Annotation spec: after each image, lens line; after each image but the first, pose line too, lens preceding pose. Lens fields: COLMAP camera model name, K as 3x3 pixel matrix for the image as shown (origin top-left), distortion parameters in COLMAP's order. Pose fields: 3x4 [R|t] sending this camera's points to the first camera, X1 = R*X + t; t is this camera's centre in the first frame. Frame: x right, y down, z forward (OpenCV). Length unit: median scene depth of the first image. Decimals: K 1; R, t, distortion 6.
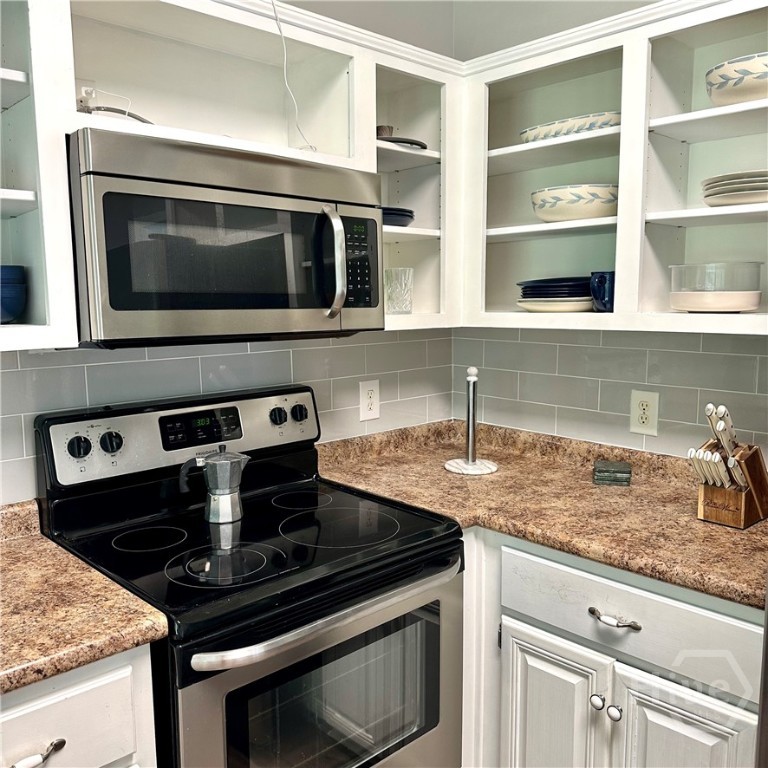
lens RADIAL K [[718.7, 0, 384.0], [0, 718.7, 384.0], [0, 0, 1]] dist [0.104894, -0.220065]
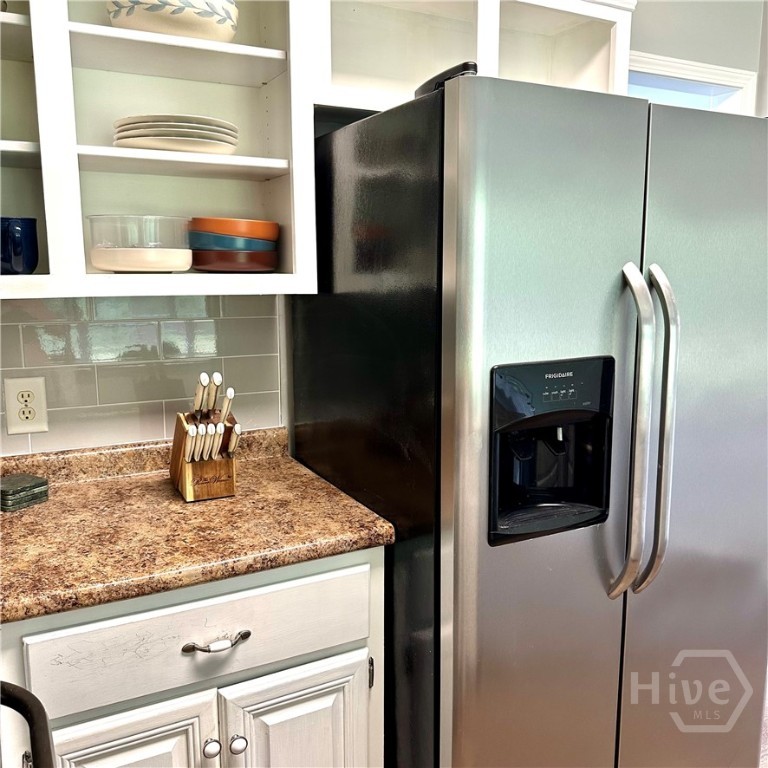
lens RADIAL K [[718.7, 0, 384.0], [0, 718.7, 384.0], [0, 0, 1]] dist [0.104894, -0.220065]
pose [[0.265015, -0.153482, 0.951951, -0.347441], [0.117714, 0.985016, 0.126043, -0.045100], [-0.957032, 0.078655, 0.279111, 0.516162]]
